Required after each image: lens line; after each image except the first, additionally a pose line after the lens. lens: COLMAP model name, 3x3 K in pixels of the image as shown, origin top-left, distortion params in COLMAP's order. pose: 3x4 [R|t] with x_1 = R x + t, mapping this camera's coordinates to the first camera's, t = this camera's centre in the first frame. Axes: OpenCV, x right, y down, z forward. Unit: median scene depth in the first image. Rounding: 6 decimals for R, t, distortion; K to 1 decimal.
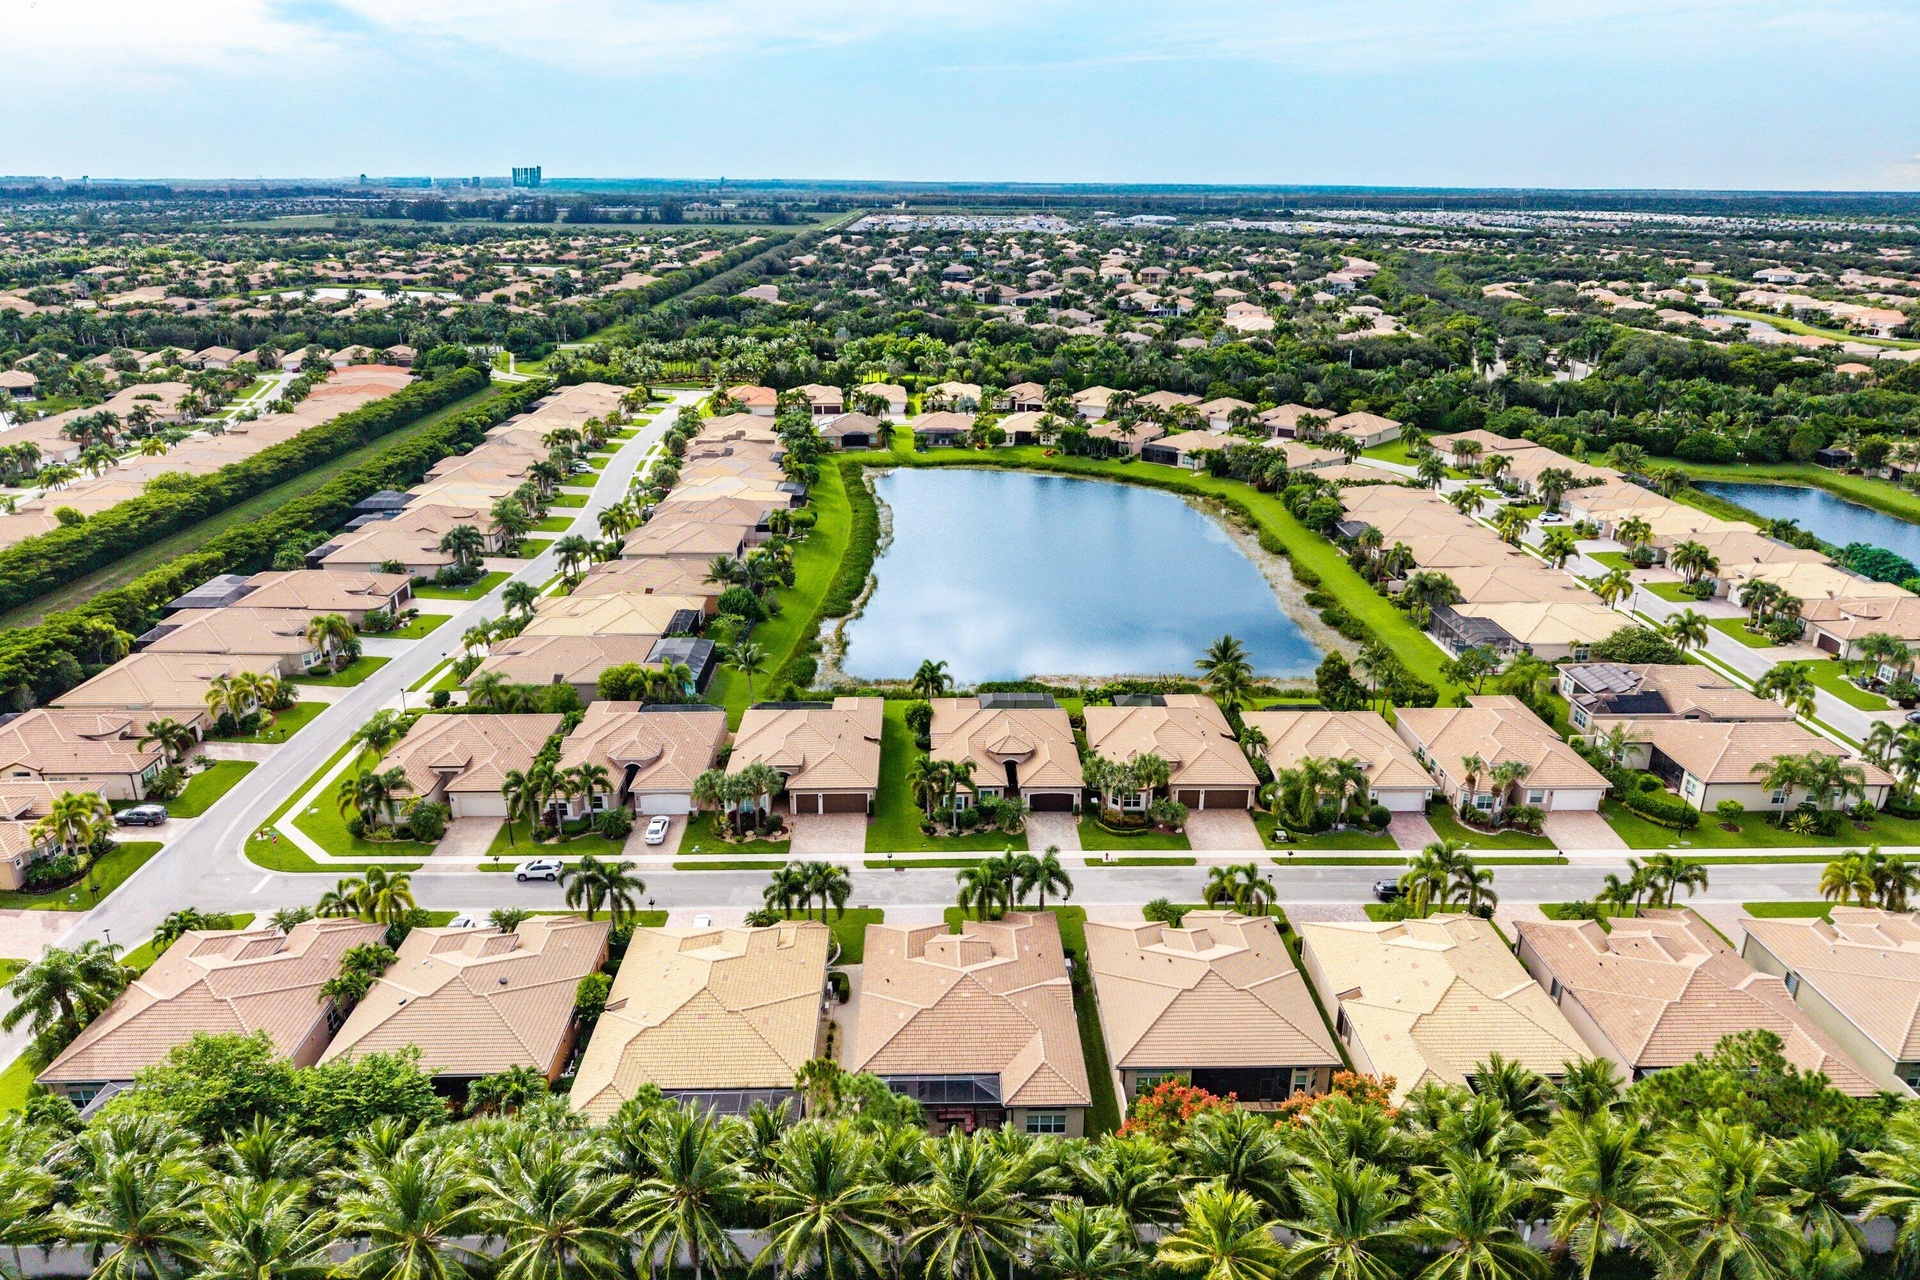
lens RADIAL K [[1303.0, 0, 960.0], [0, 1303.0, 640.0], [0, 0, 1]] dist [0.032857, 0.000506]
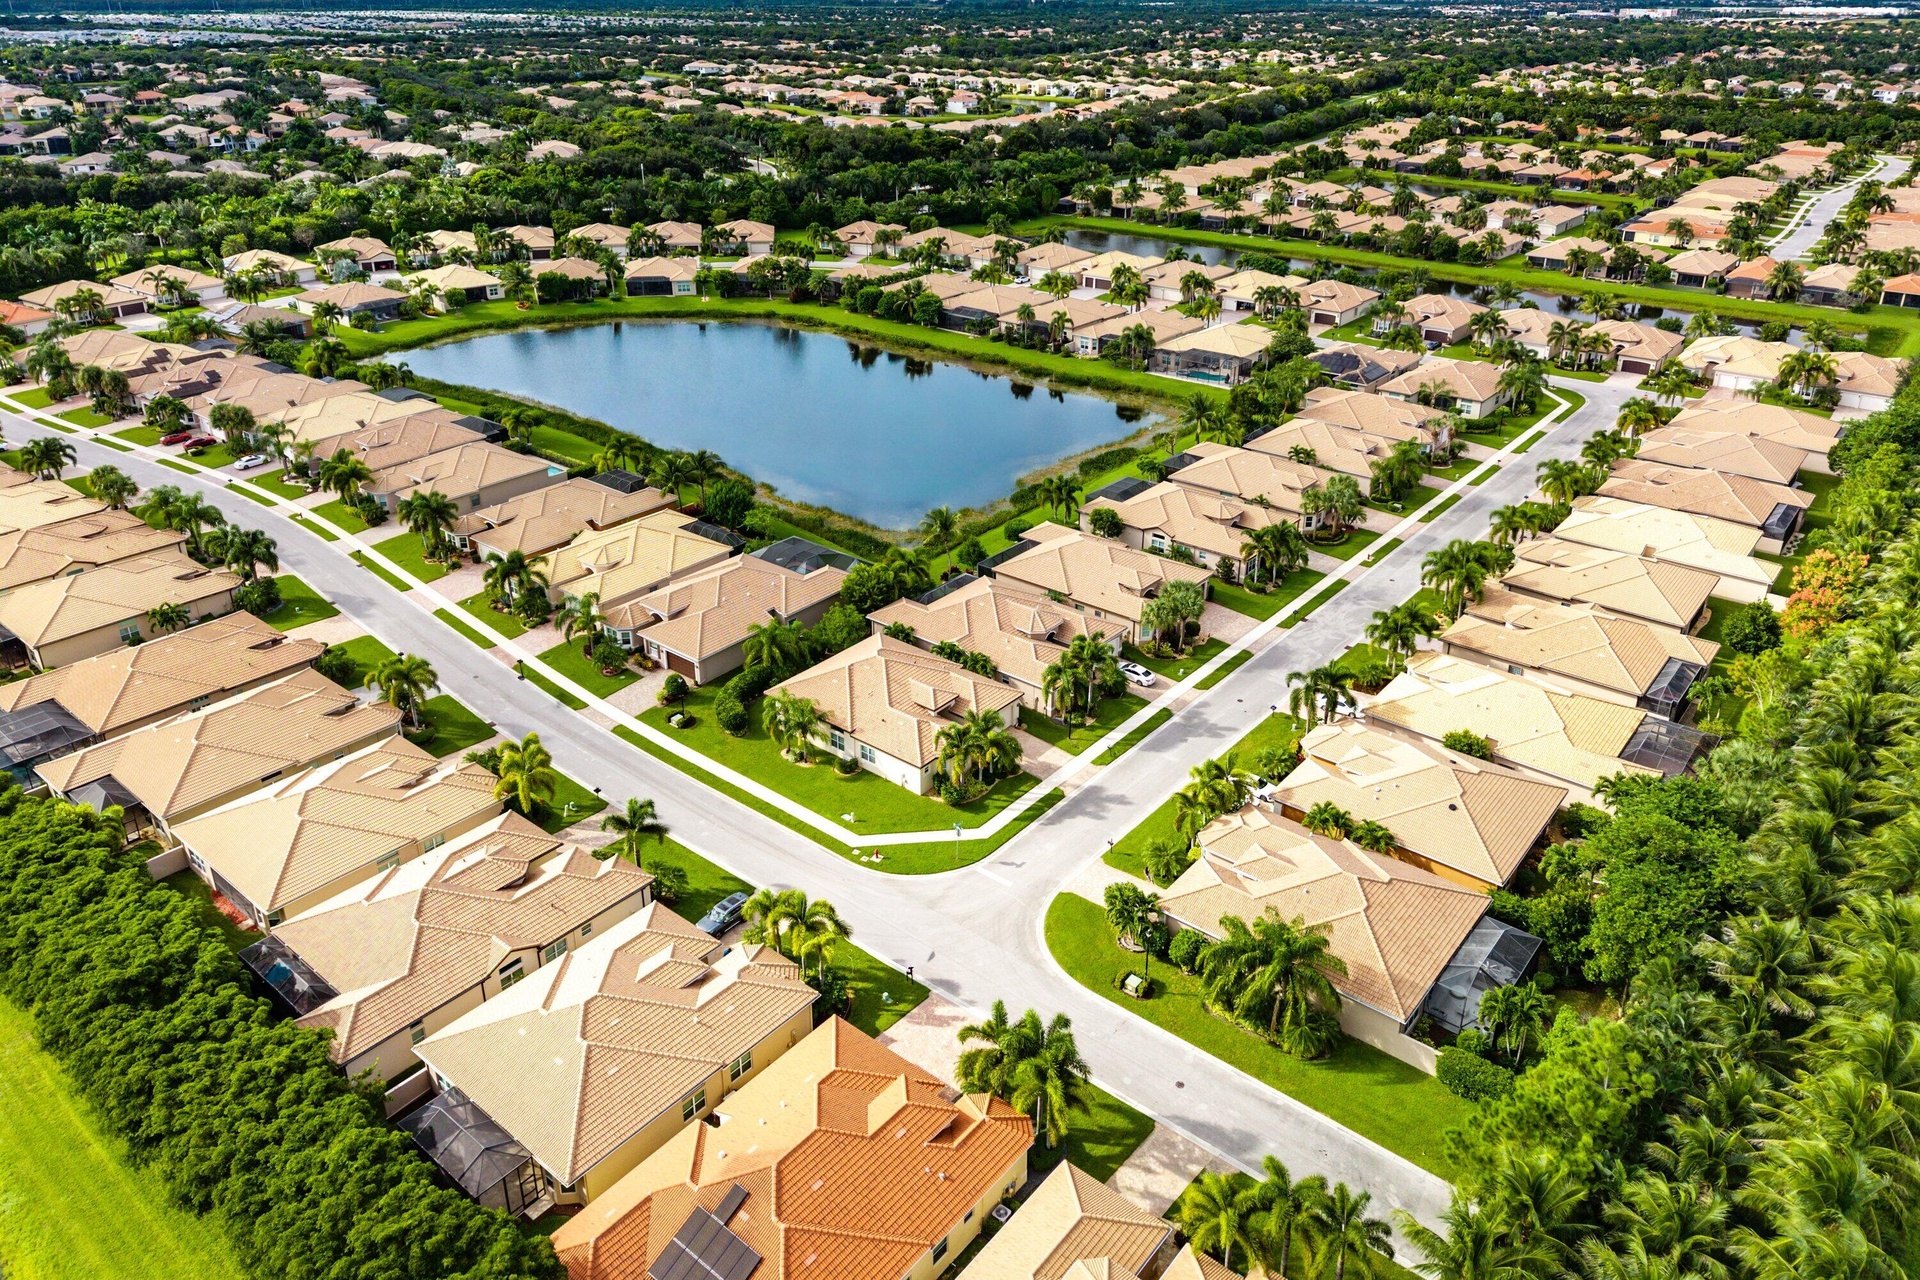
lens RADIAL K [[1303.0, 0, 960.0], [0, 1303.0, 640.0], [0, 0, 1]] dist [0.032857, 0.000506]
pose [[0.662158, -0.359514, 0.657492, -0.723161], [0.274276, 0.932791, 0.233825, -0.109157], [-0.697366, 0.025505, 0.716261, 0.289126]]
